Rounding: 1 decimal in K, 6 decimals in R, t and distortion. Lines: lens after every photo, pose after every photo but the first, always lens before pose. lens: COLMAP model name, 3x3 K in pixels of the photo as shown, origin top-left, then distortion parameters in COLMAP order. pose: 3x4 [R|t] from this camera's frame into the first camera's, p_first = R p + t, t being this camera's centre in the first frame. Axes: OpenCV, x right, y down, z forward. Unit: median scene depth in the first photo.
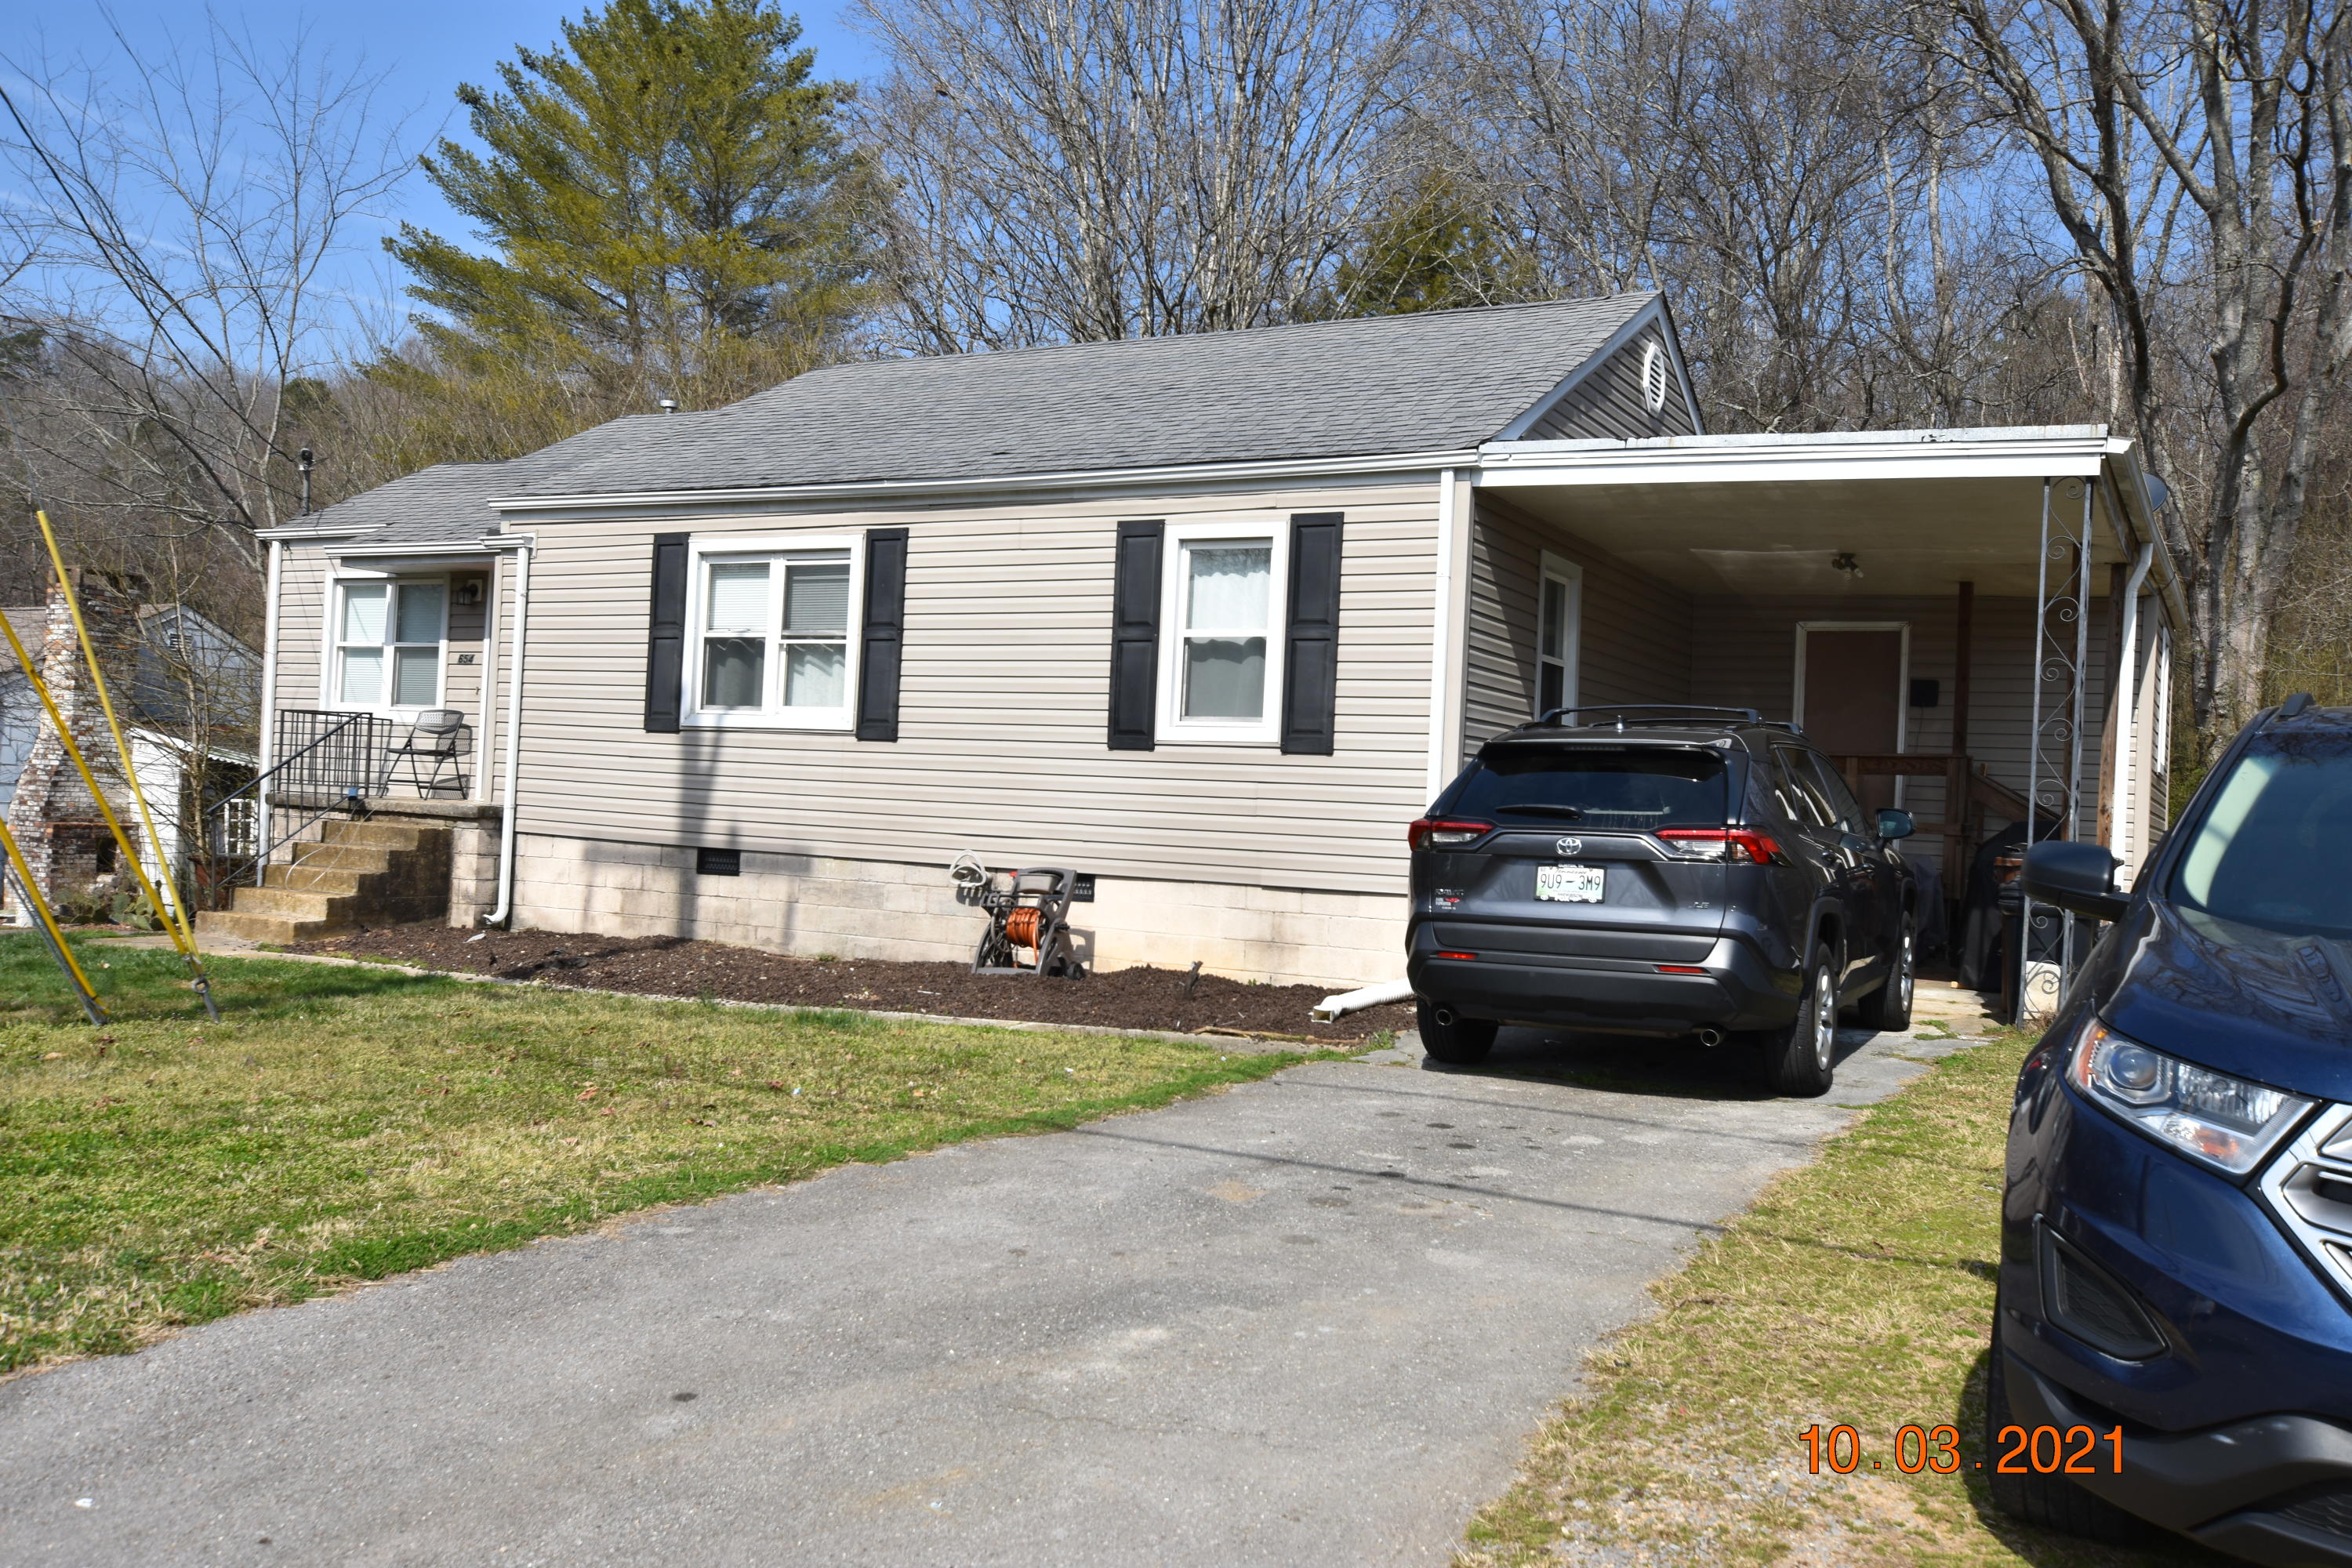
lens RADIAL K [[2054.9, 0, 1183.1], [0, 2054.9, 784.4], [0, 0, 1]] dist [-0.021590, 0.006359]
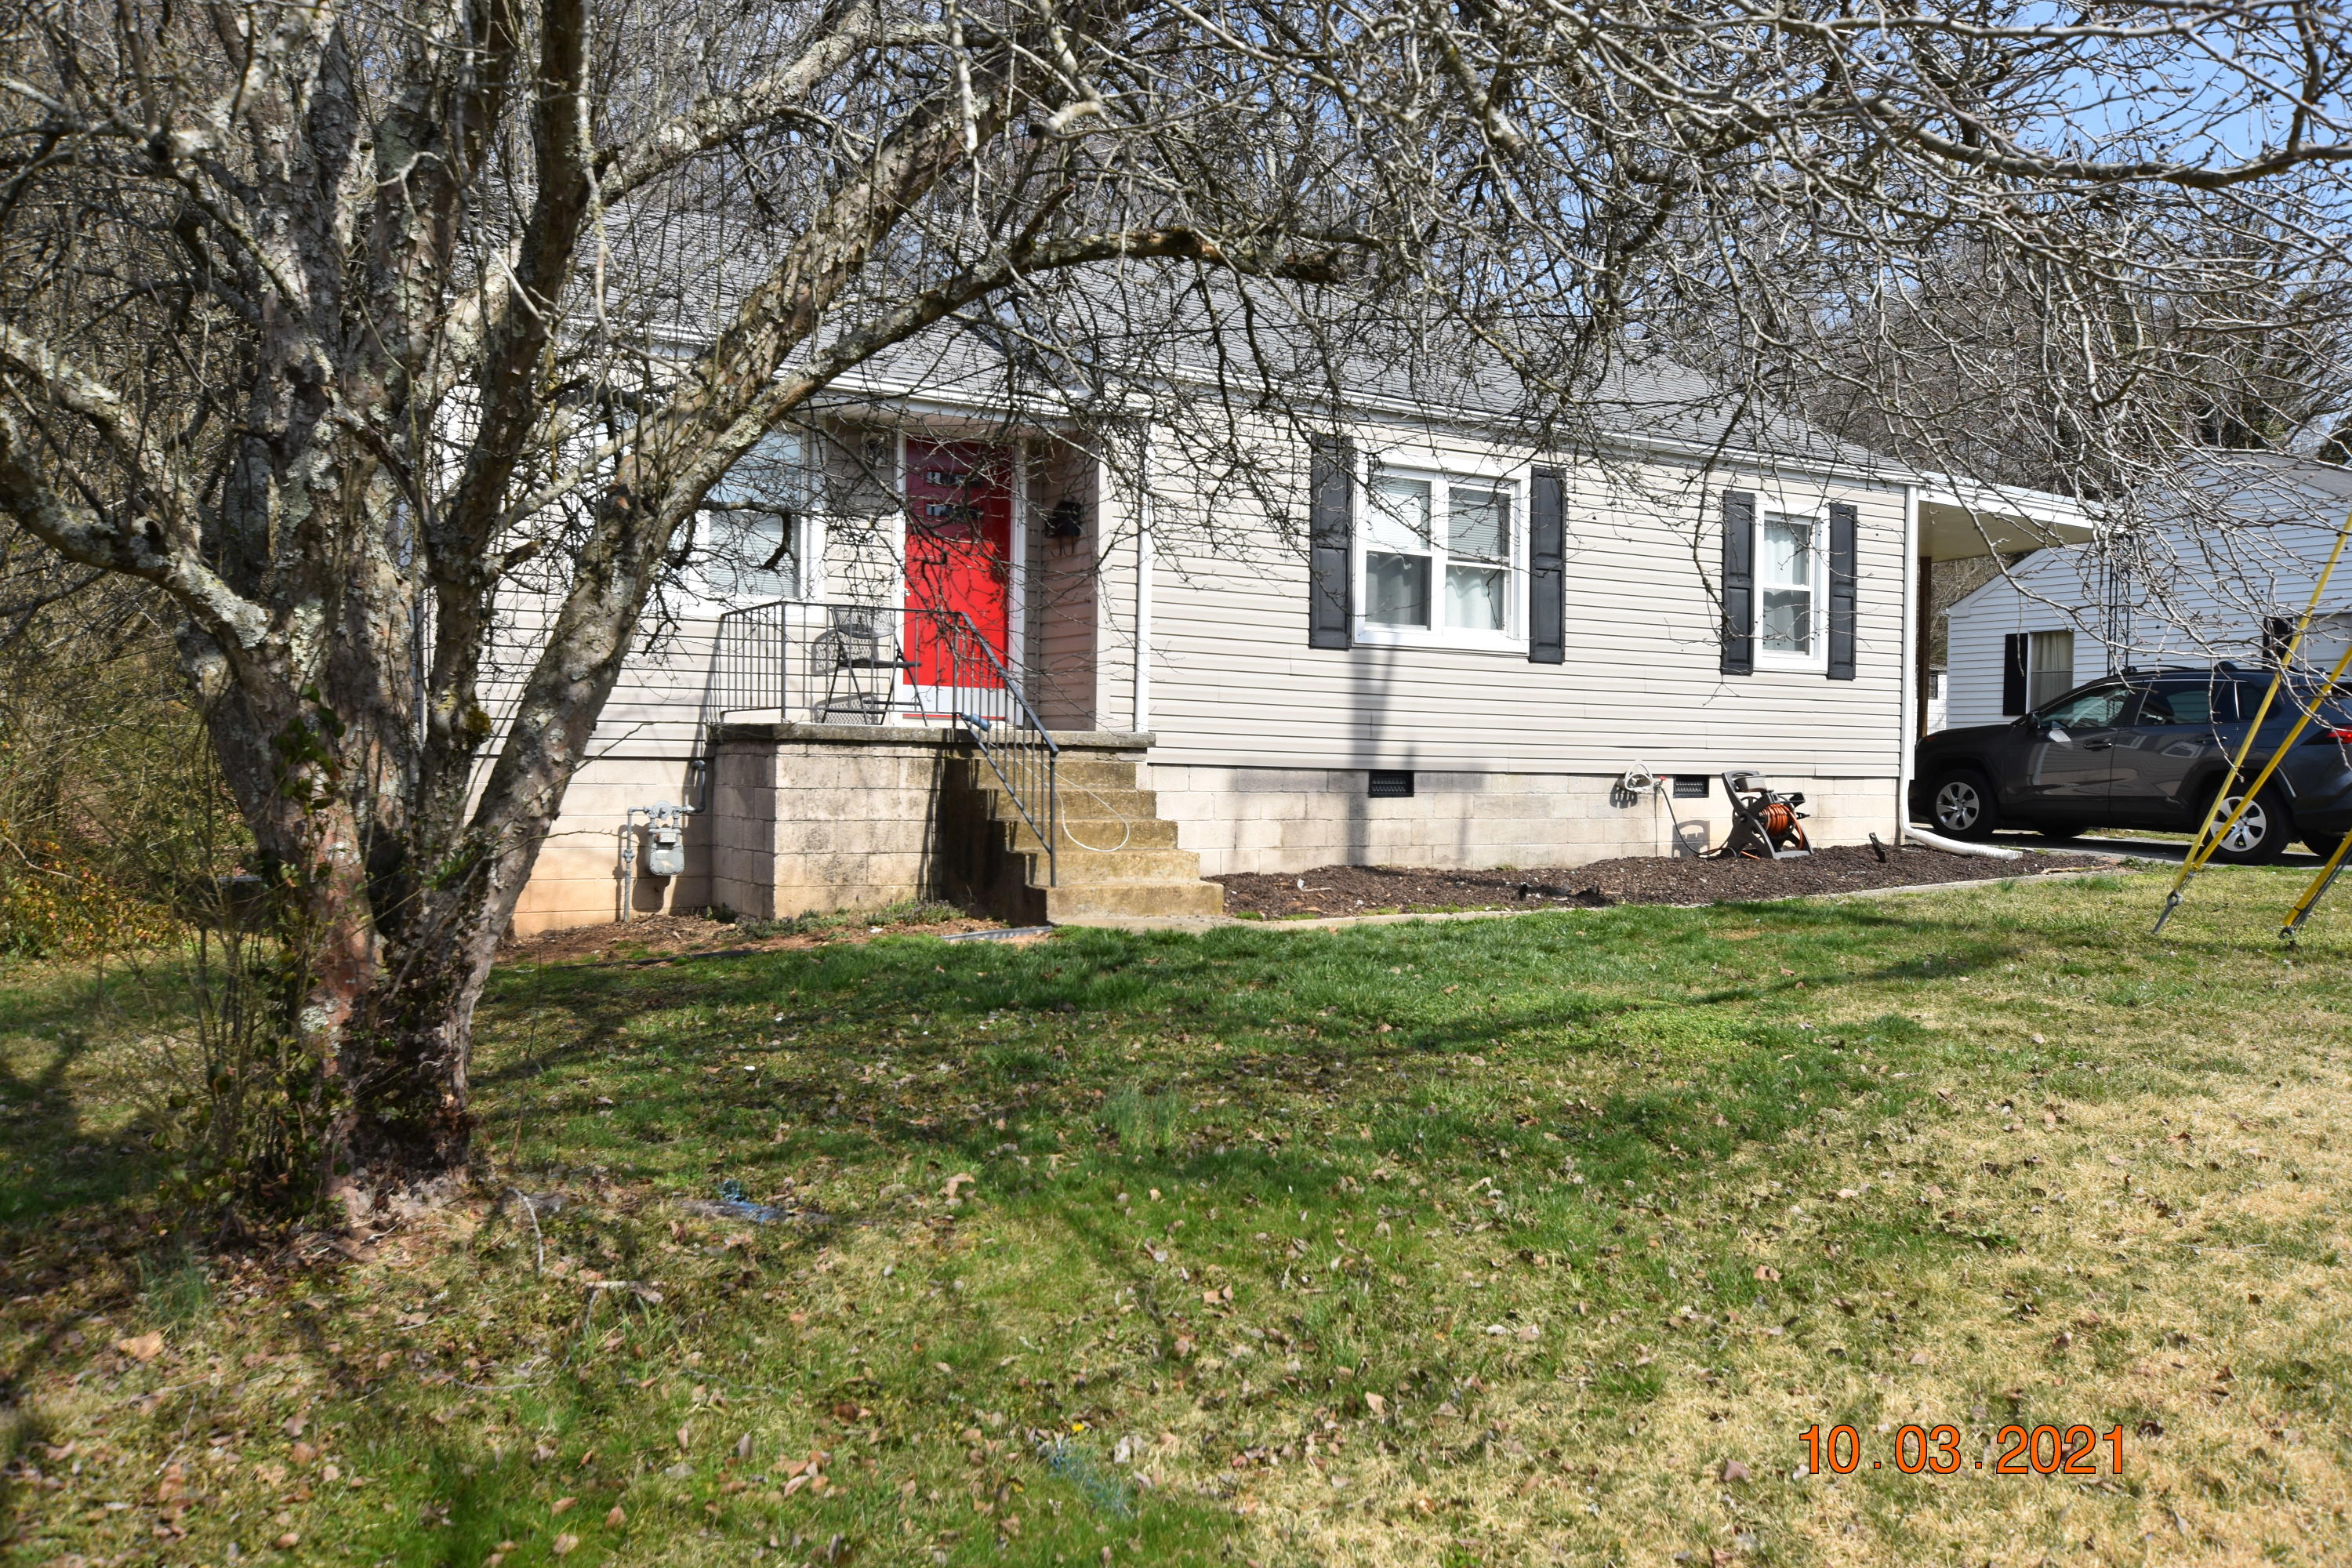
lens RADIAL K [[1873.1, 0, 1174.0], [0, 1873.1, 785.8], [0, 0, 1]] dist [0.002635, 0.030596]
pose [[0.473117, -0.050876, 0.879529, -1.122323], [-0.004497, 0.998179, 0.060158, -0.015369], [-0.880988, -0.032417, 0.472027, 0.707382]]
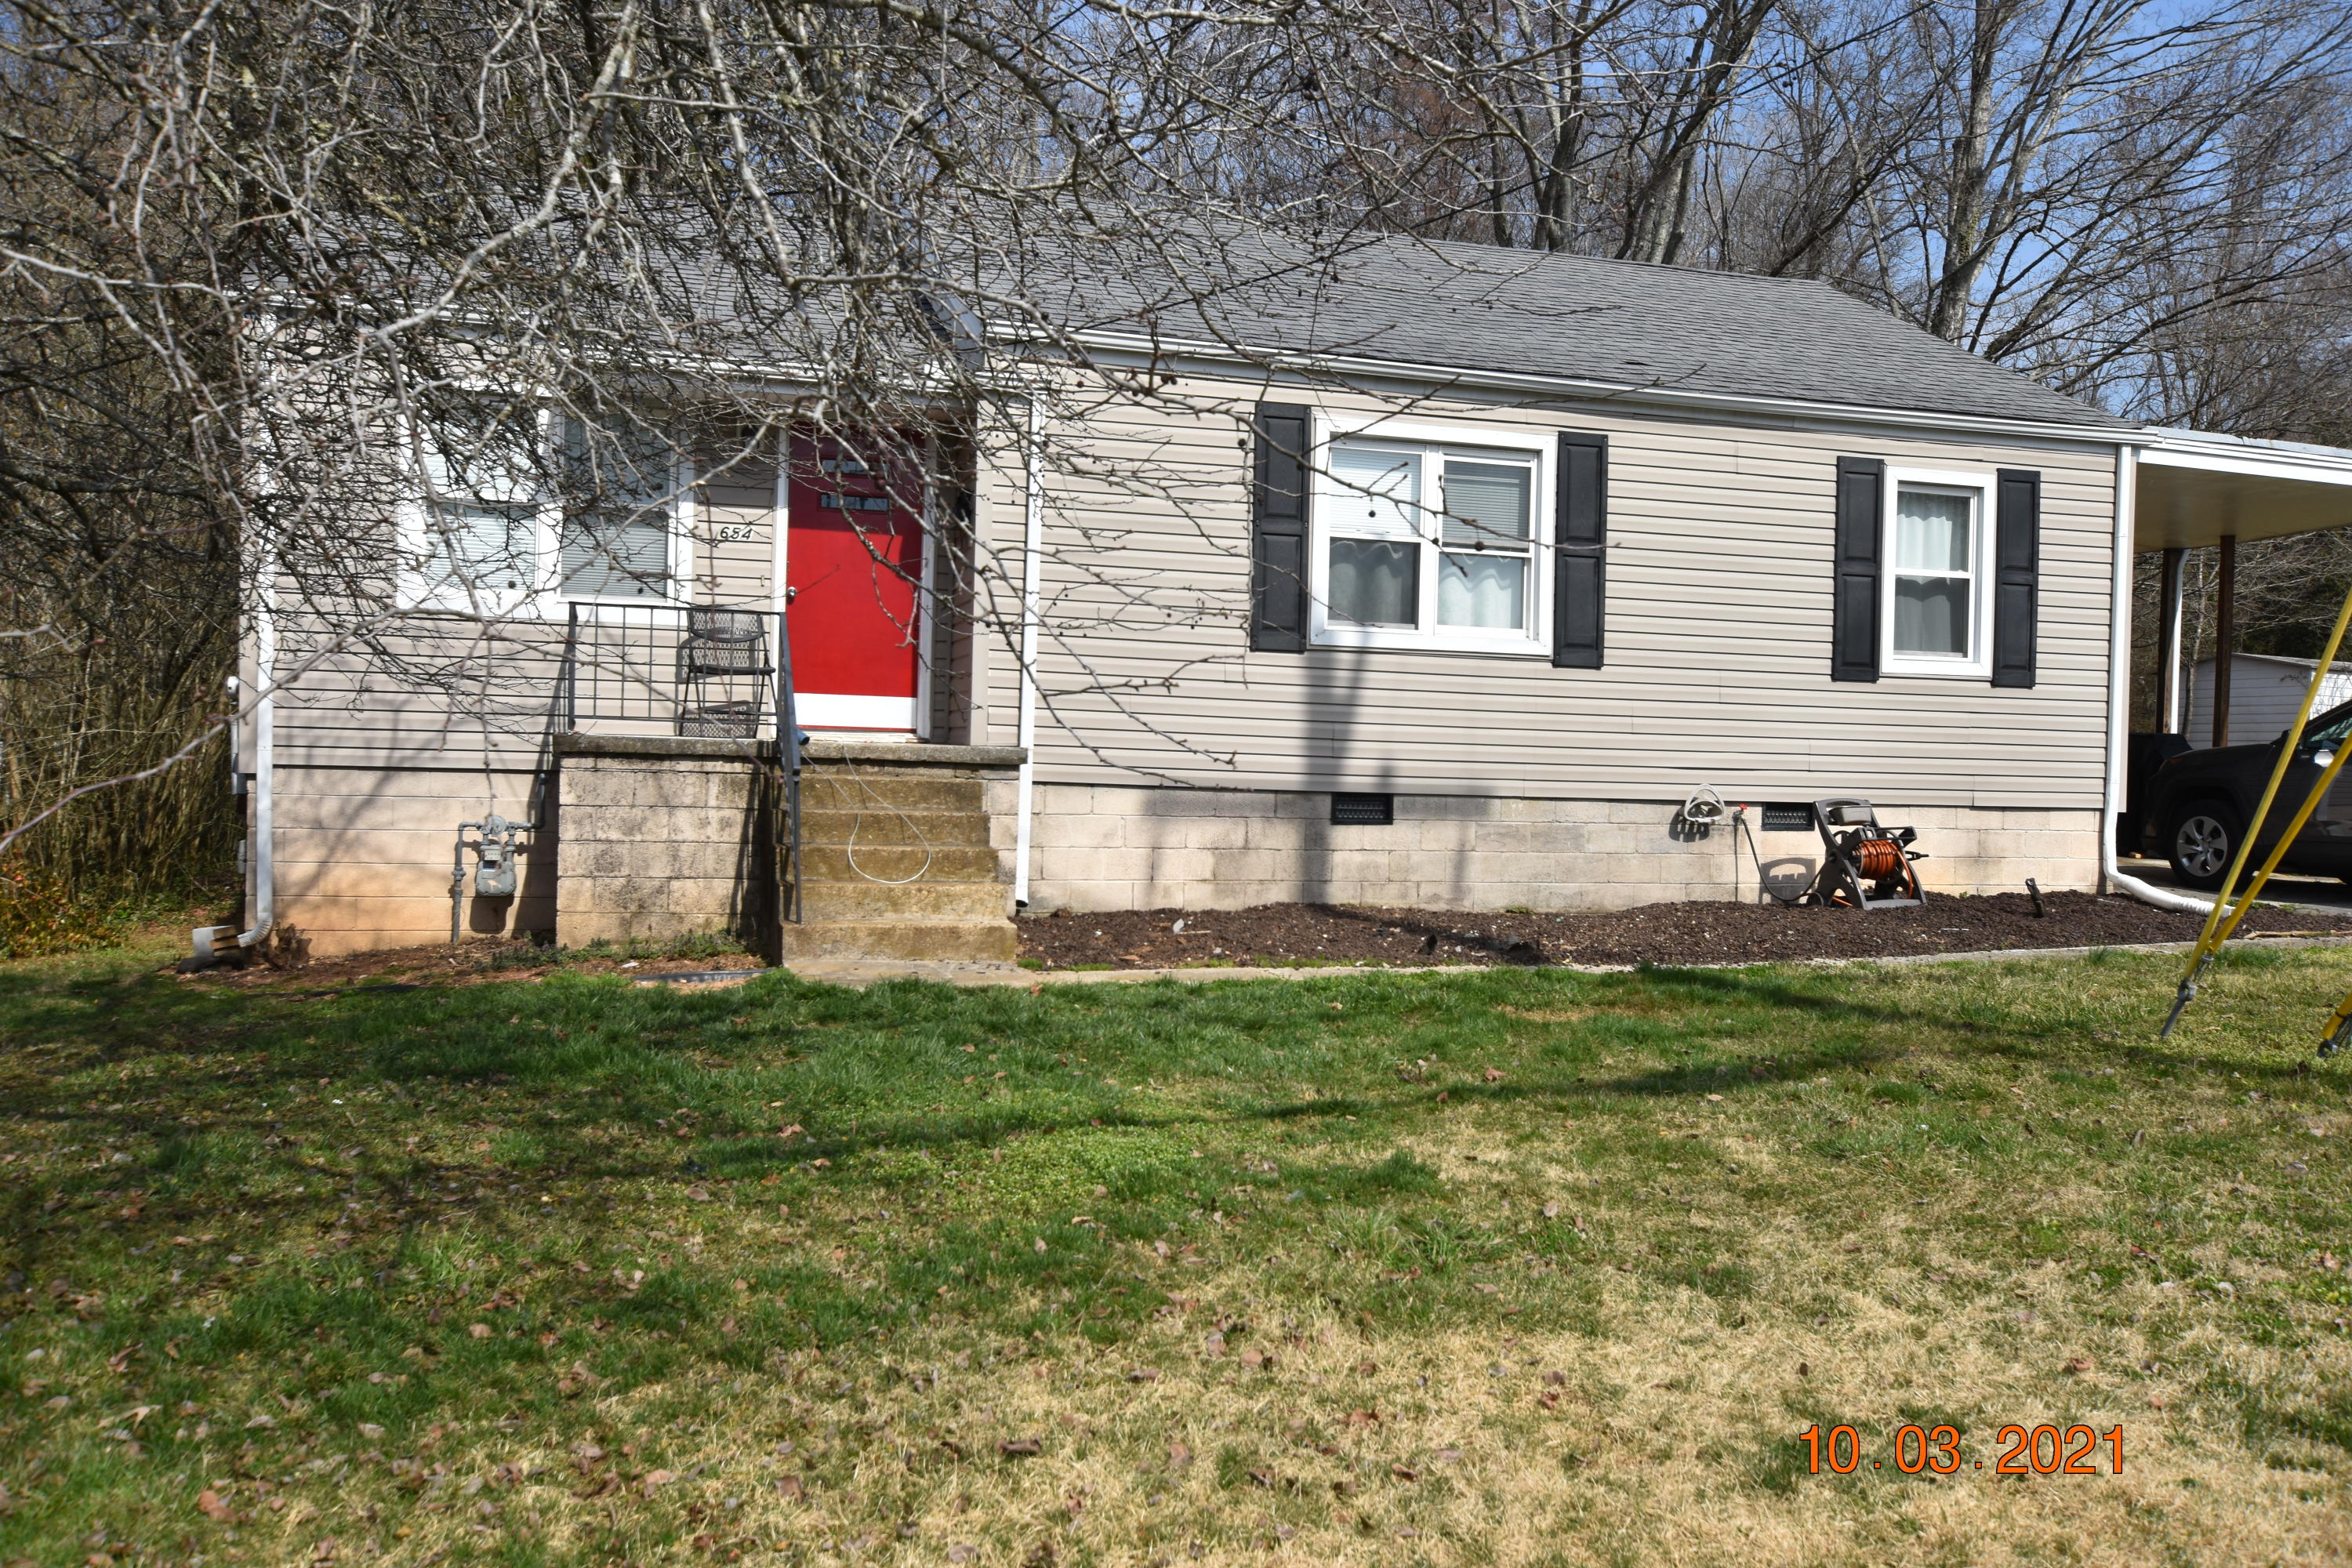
lens RADIAL K [[1873.1, 0, 1175.5], [0, 1873.1, 790.3], [0, 0, 1]] dist [0.002635, 0.030596]
pose [[0.679671, -0.041225, 0.732358, -0.886014], [-0.004006, 0.998196, 0.059907, -0.016141], [-0.733506, -0.043651, 0.678280, 0.567264]]
